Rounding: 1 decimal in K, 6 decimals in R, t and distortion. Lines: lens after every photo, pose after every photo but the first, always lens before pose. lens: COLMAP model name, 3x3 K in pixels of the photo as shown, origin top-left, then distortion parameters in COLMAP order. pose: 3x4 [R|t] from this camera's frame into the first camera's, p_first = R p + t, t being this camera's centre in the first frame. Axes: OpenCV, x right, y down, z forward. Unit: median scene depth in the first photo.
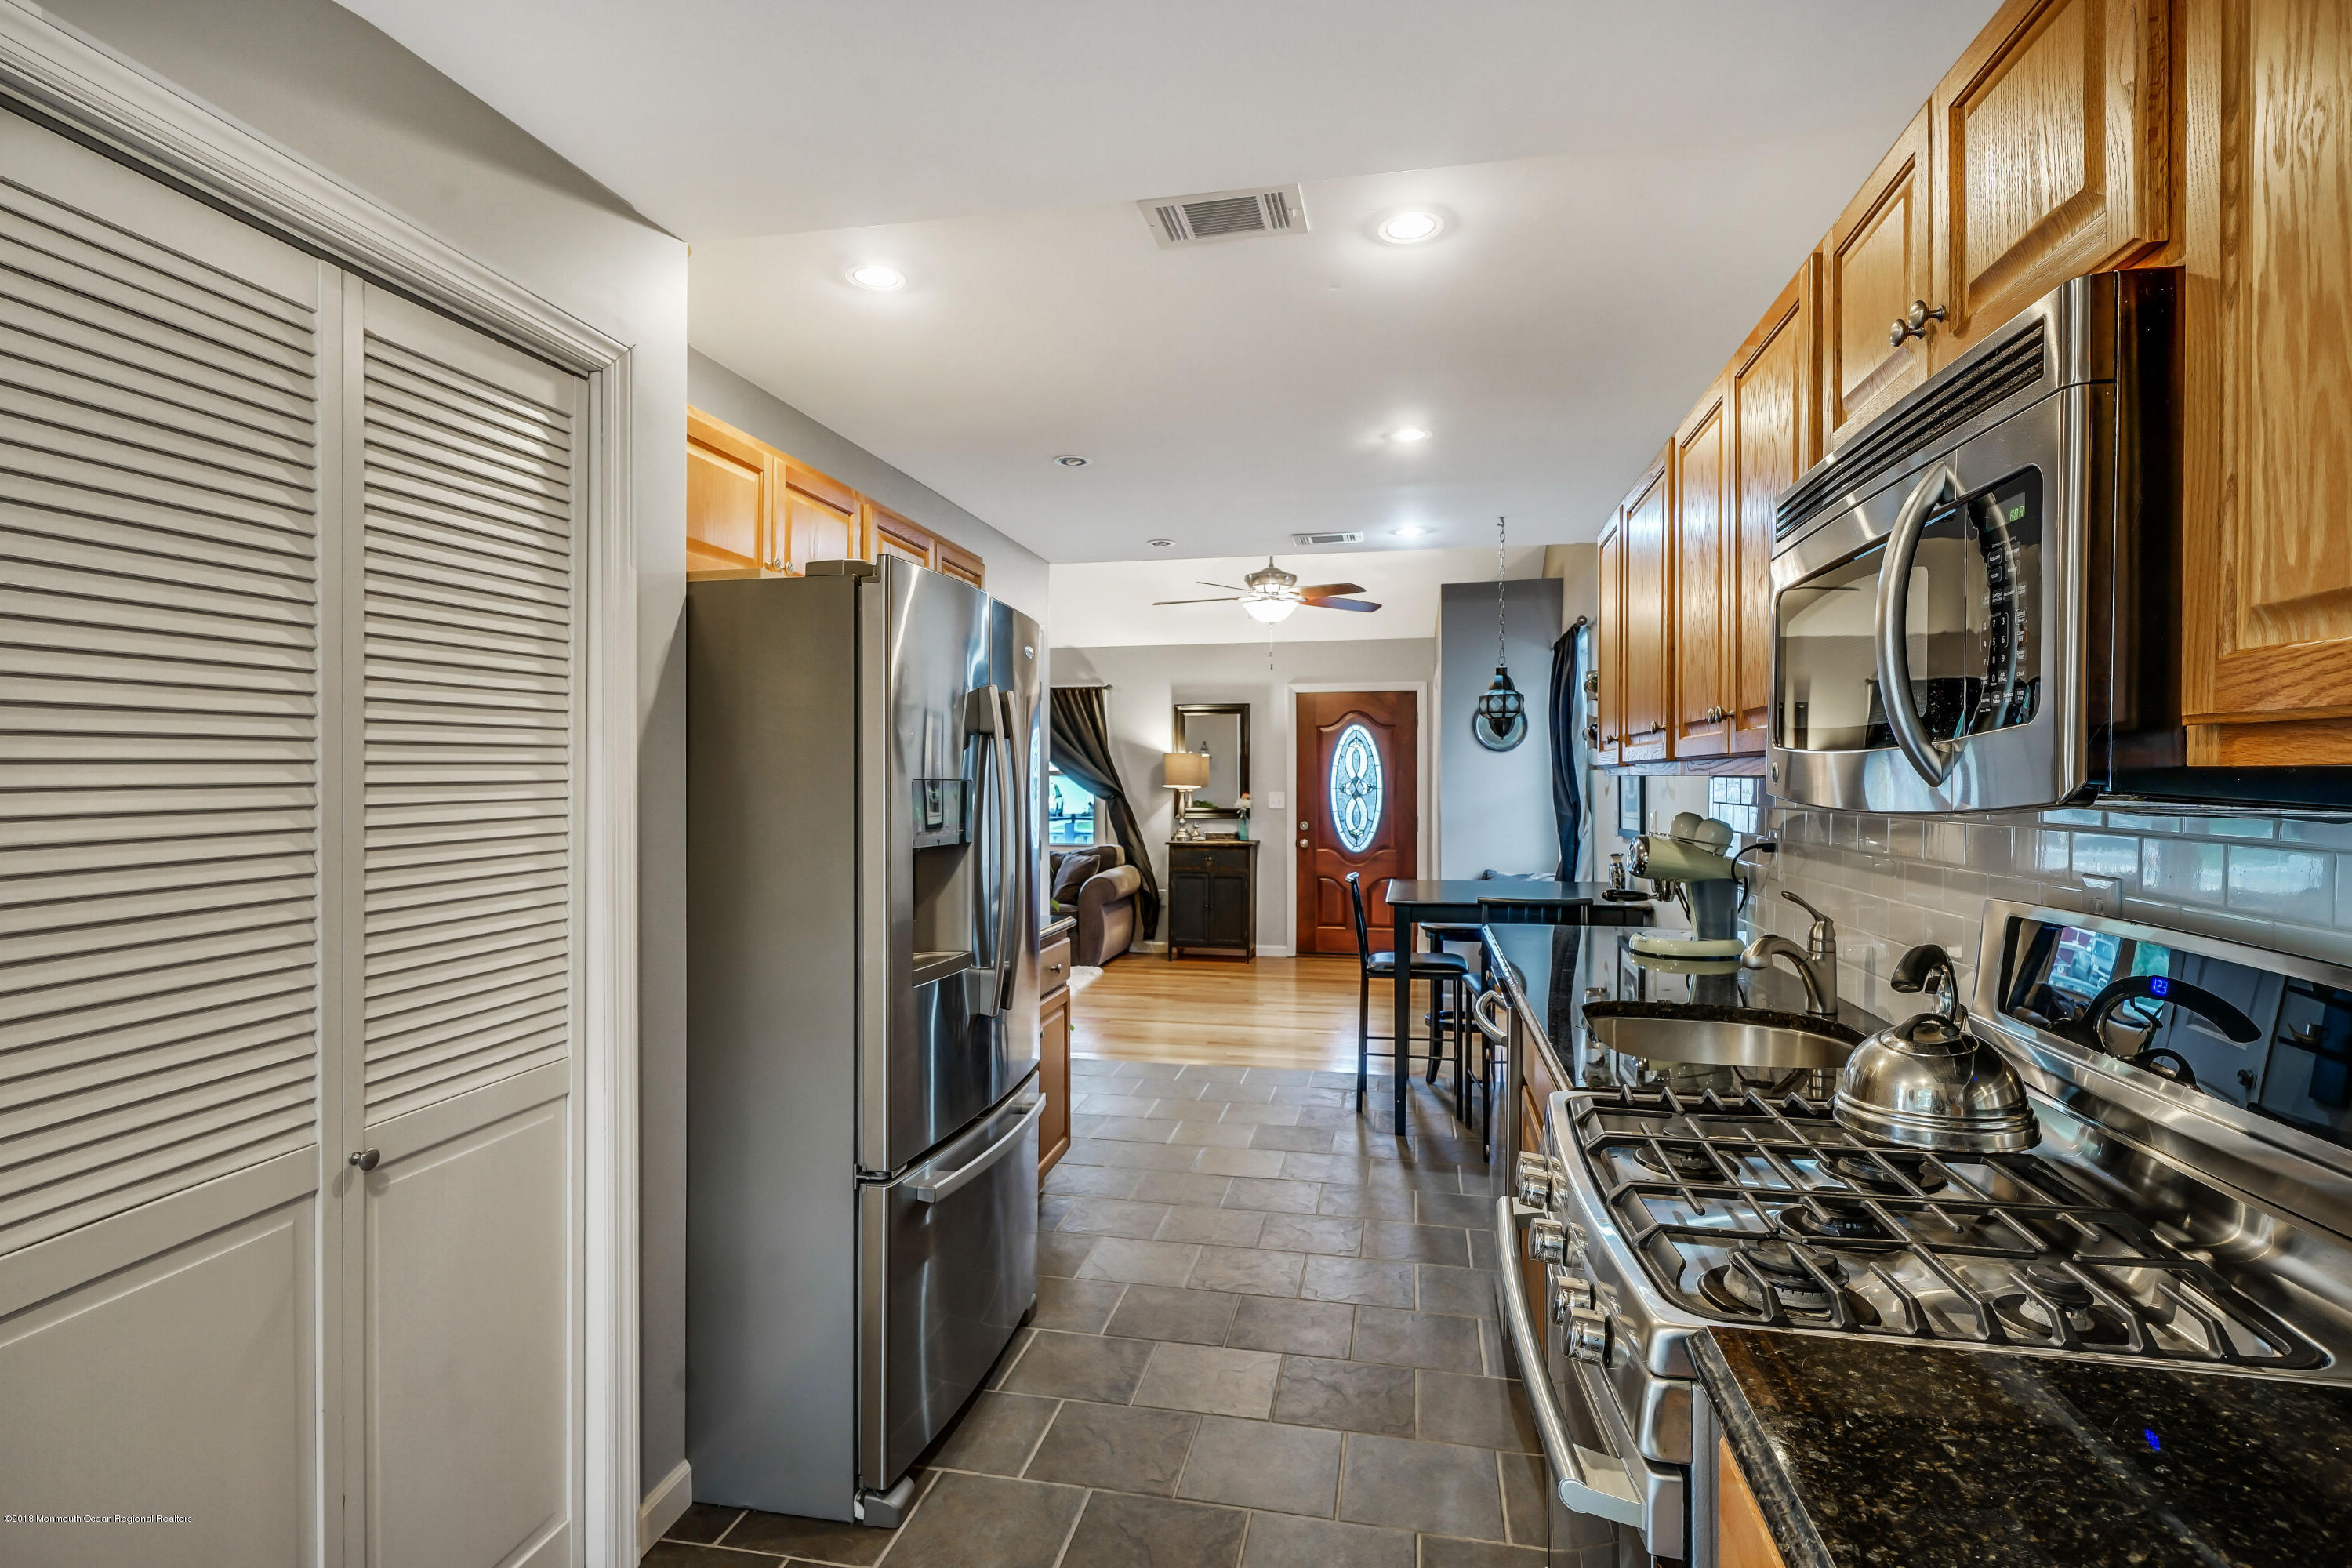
lens RADIAL K [[1150.7, 0, 1185.2], [0, 1150.7, 783.2], [0, 0, 1]] dist [-0.000879, -0.001488]
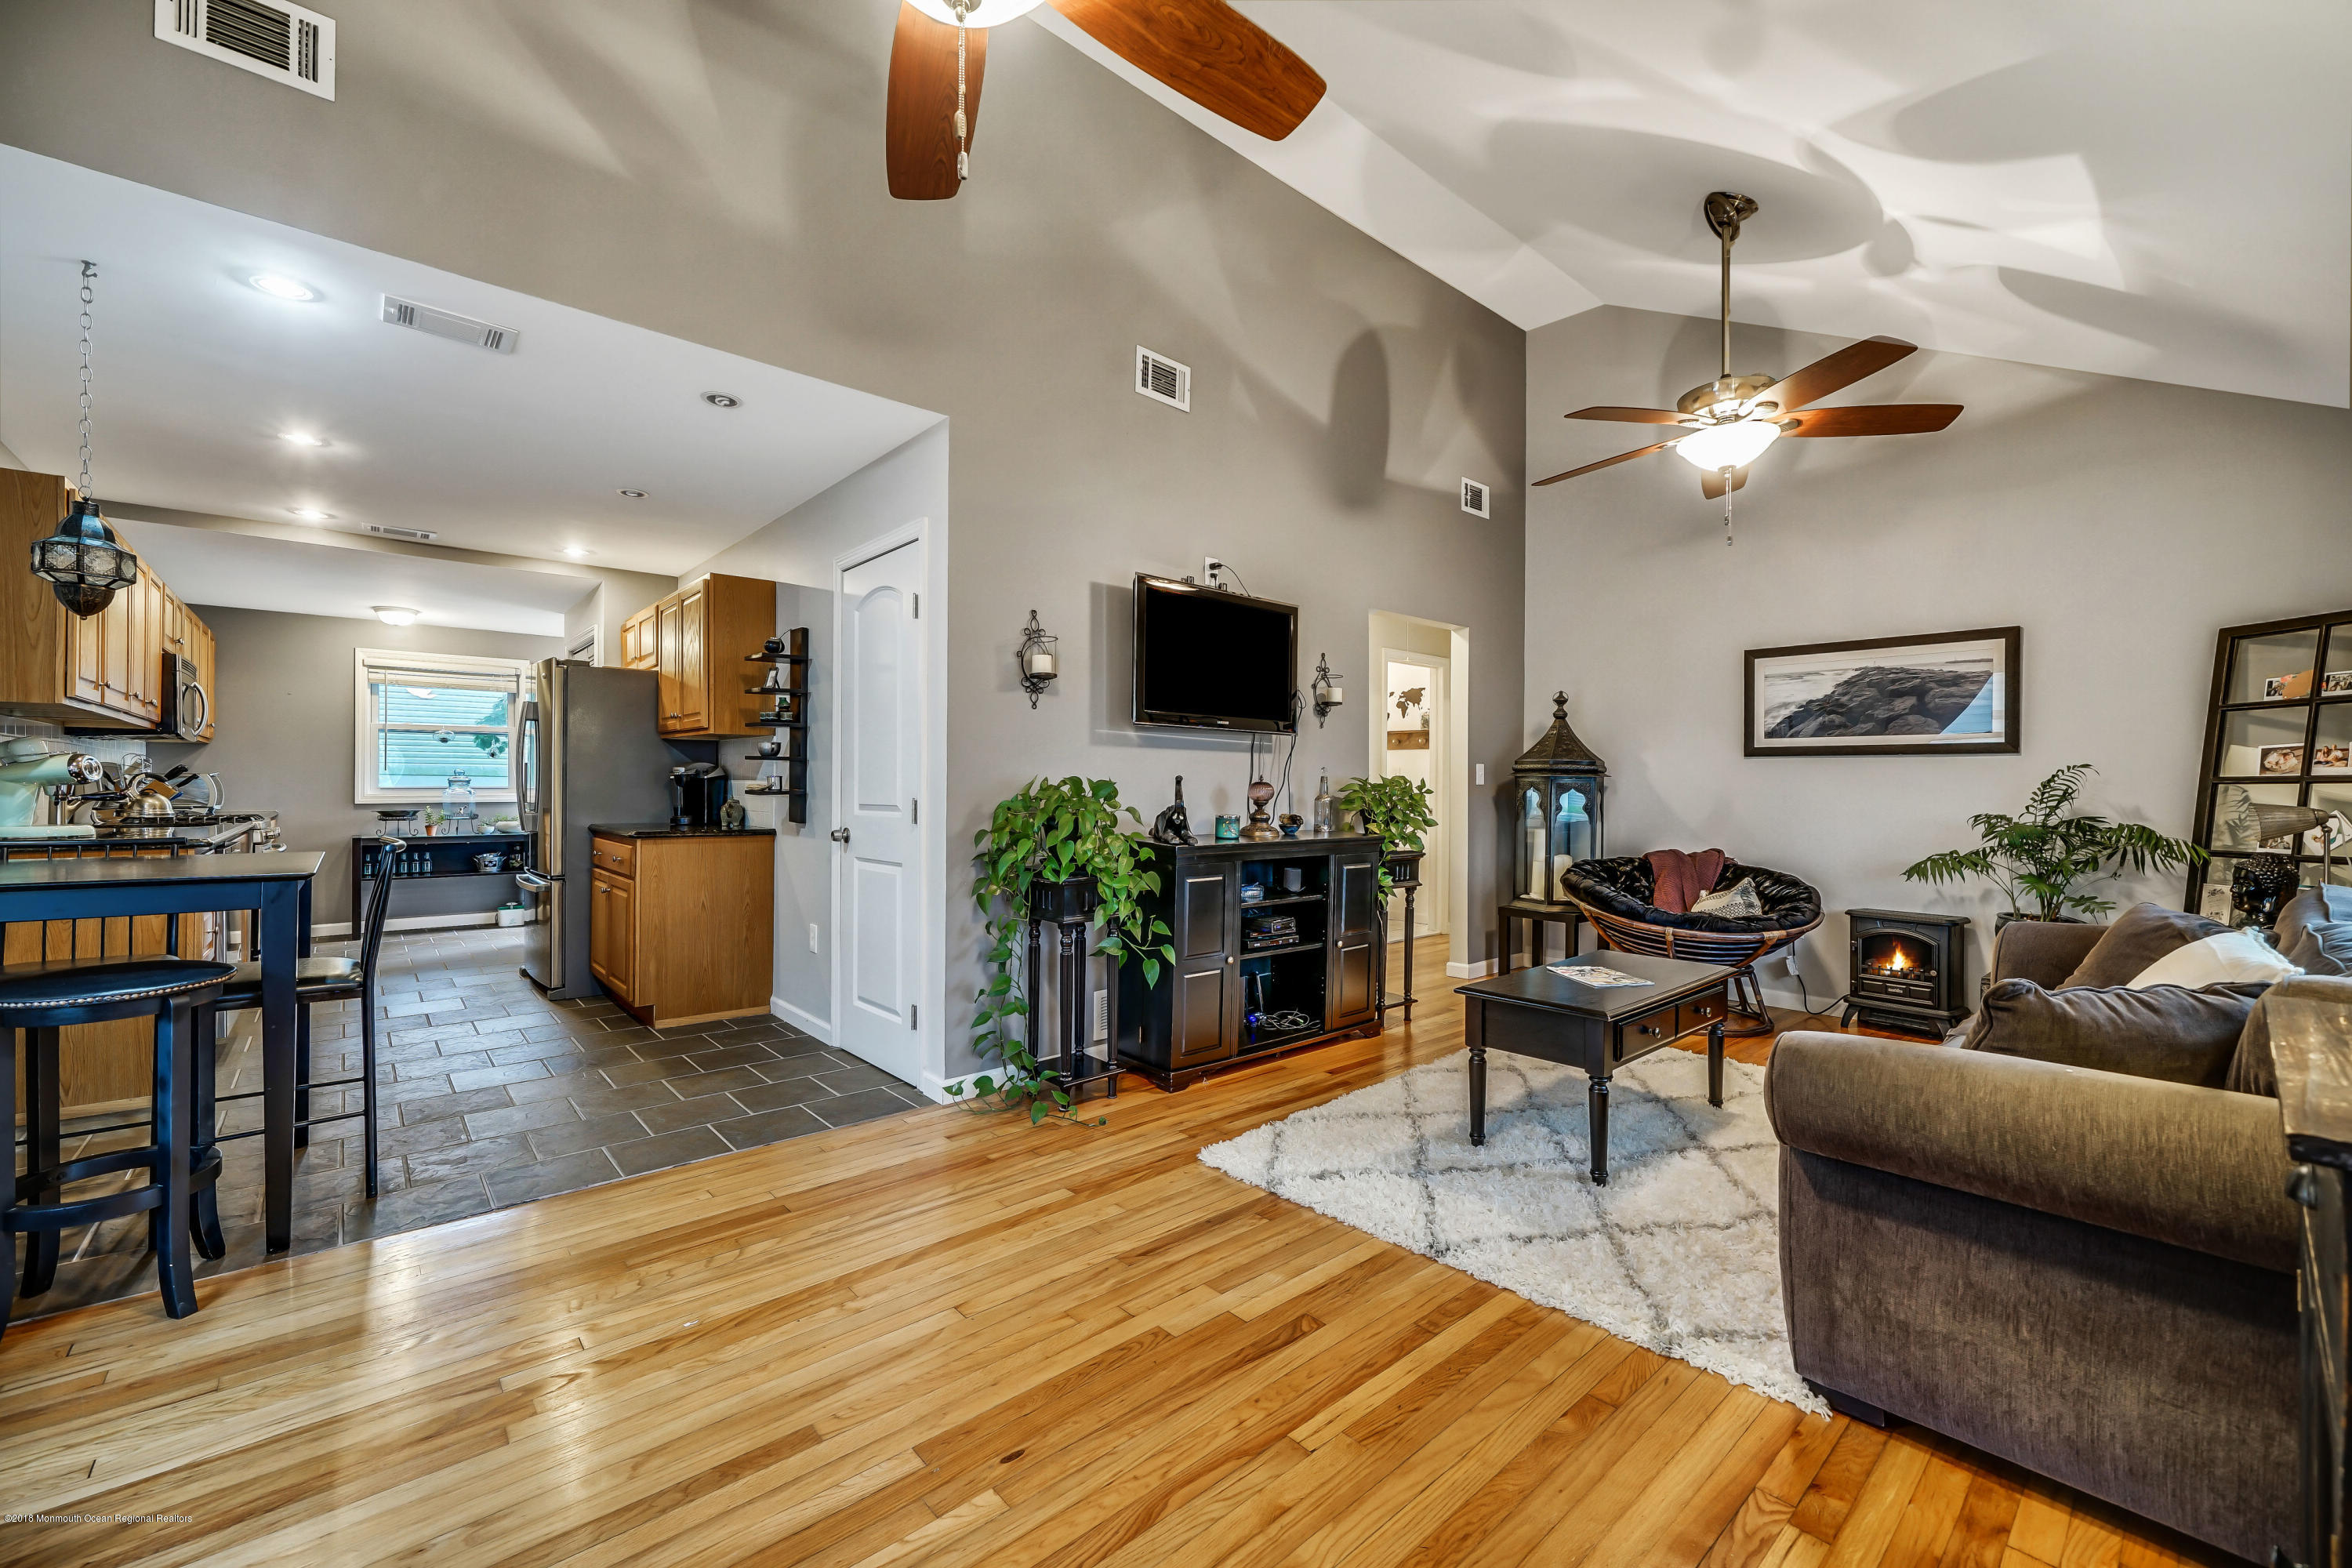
lens RADIAL K [[955.0, 0, 1178.3], [0, 955.0, 785.6], [0, 0, 1]] dist [-0.003167, -0.000165]
pose [[-0.612469, -0.004460, -0.790482, 0.278326], [-0.011198, 0.999933, 0.003034, 0.039432], [0.790415, 0.010710, -0.612478, 1.557396]]
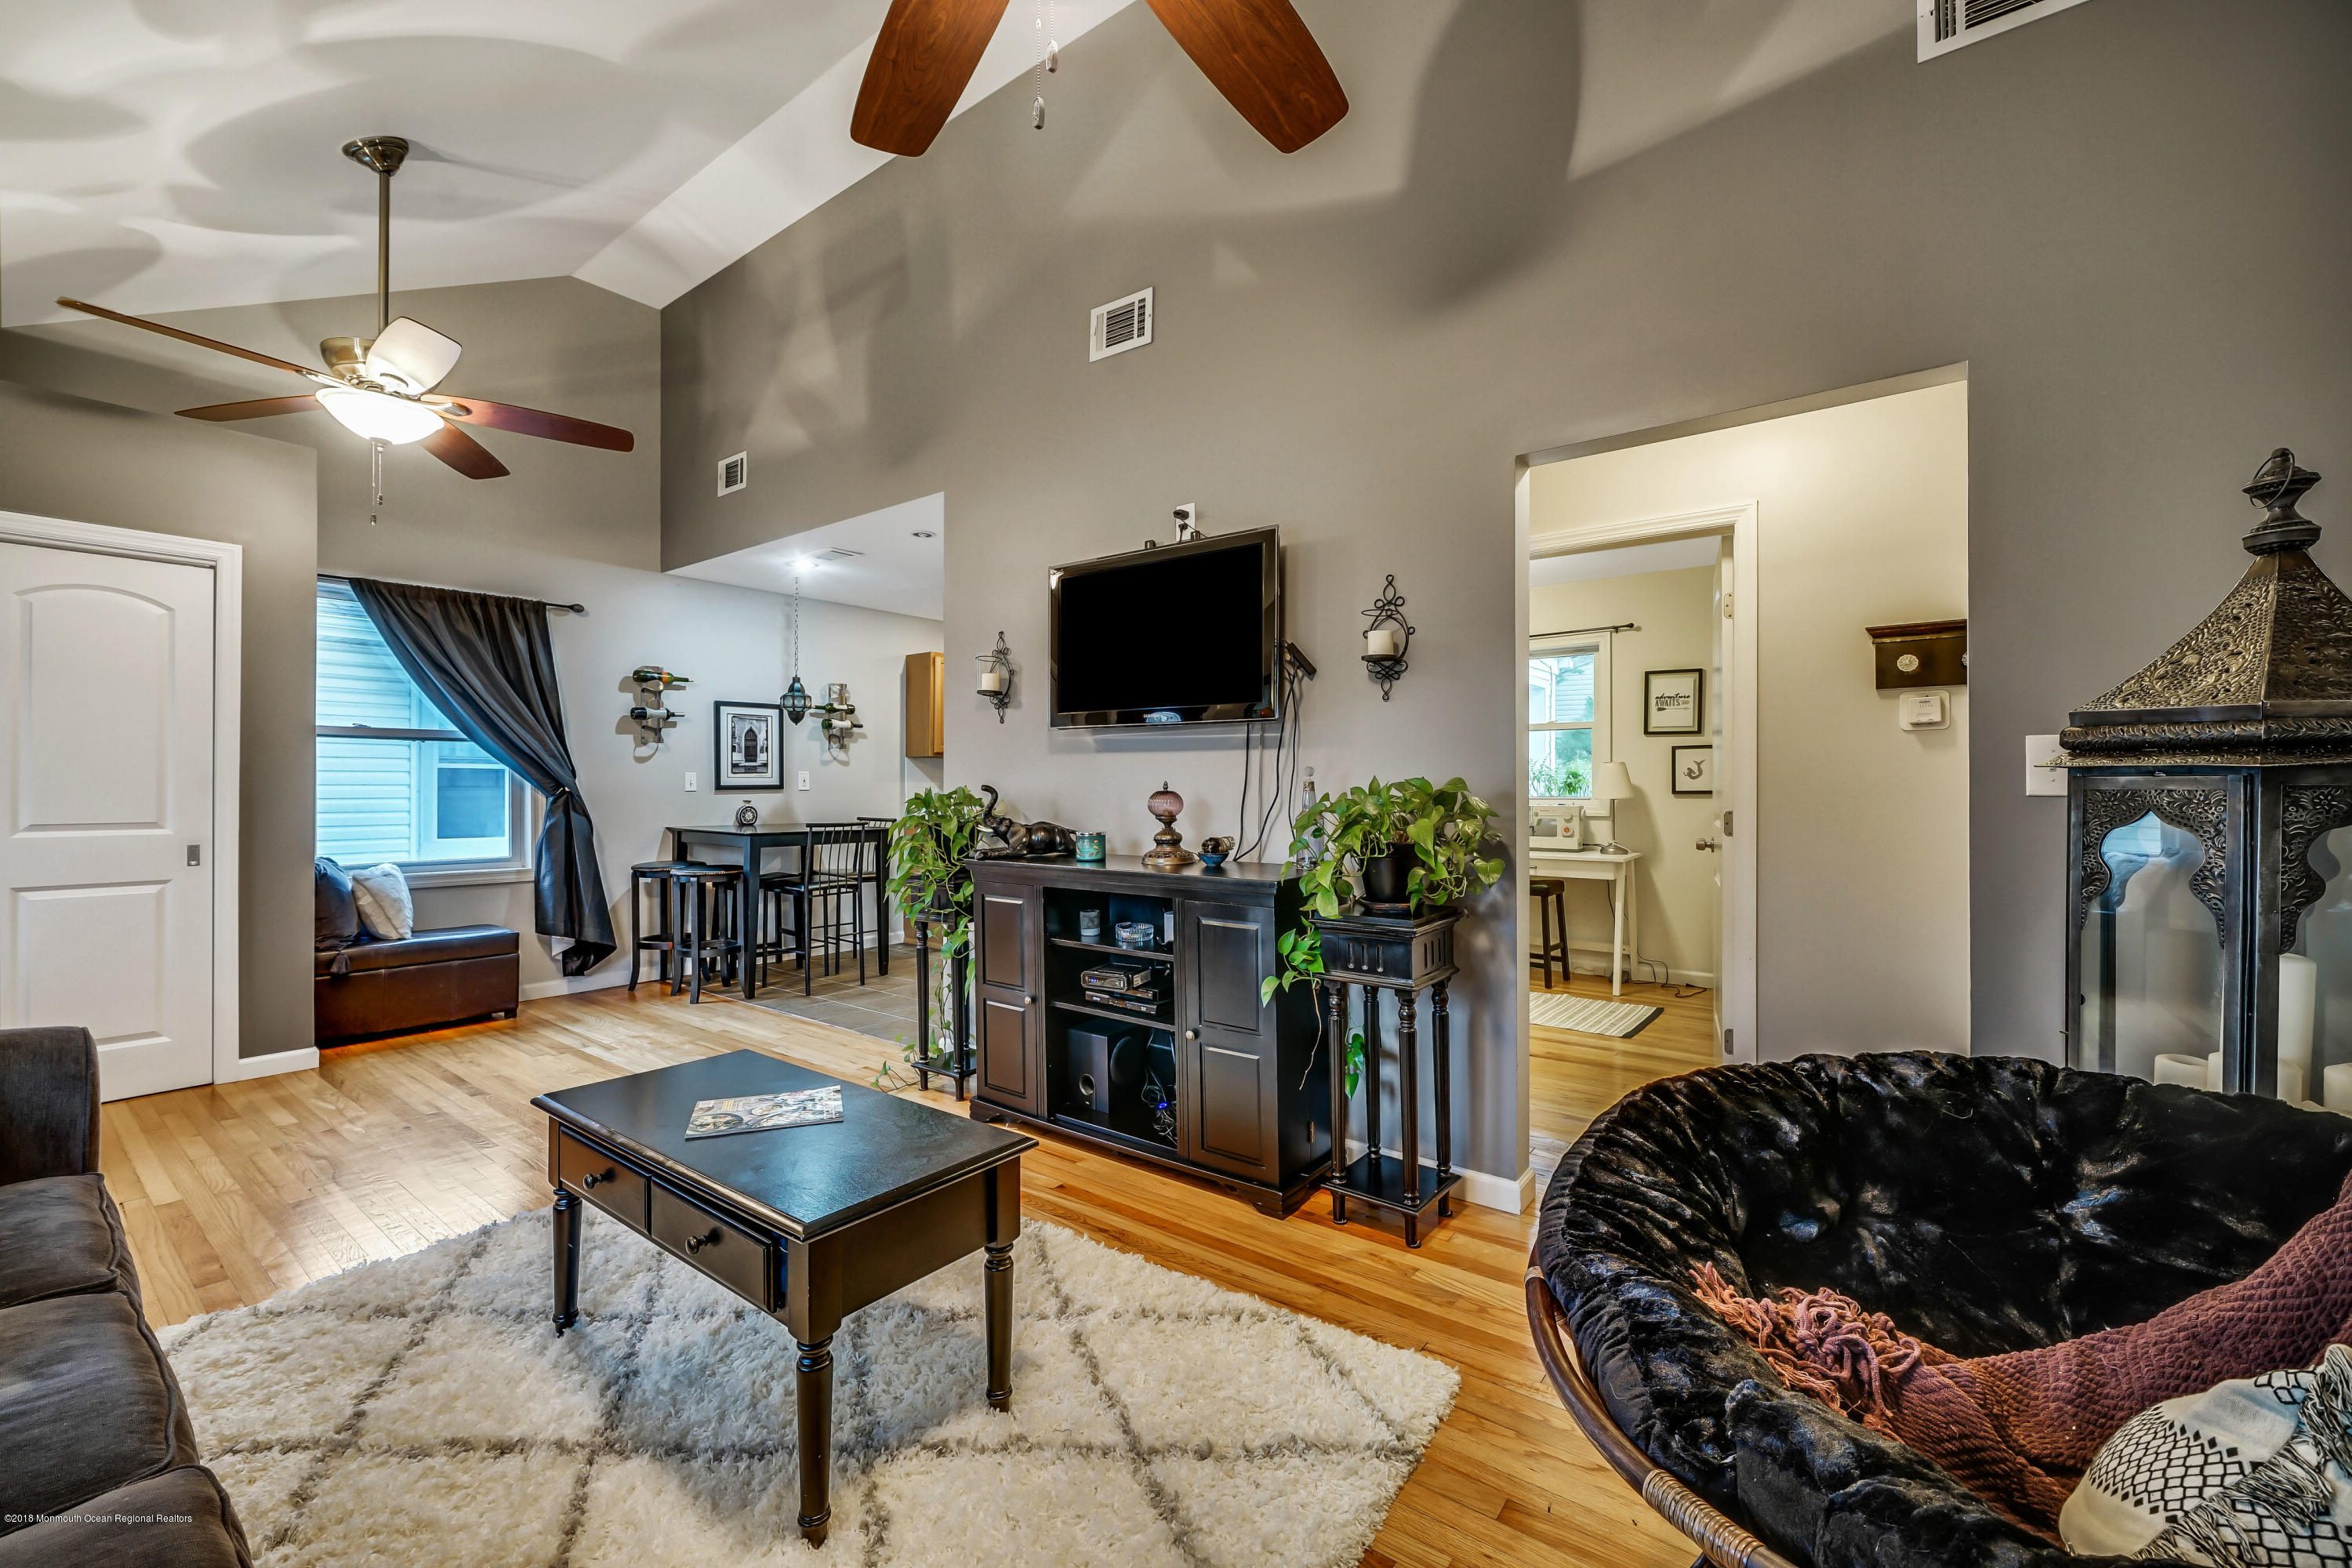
lens RADIAL K [[955.0, 0, 1177.3], [0, 955.0, 789.8], [0, 0, 1]] dist [-0.003167, -0.000165]
pose [[-0.890711, -0.003974, 0.454552, -0.633444], [-0.000357, 0.999968, 0.008043, 0.032832], [-0.454569, 0.007001, -0.890684, 1.645834]]
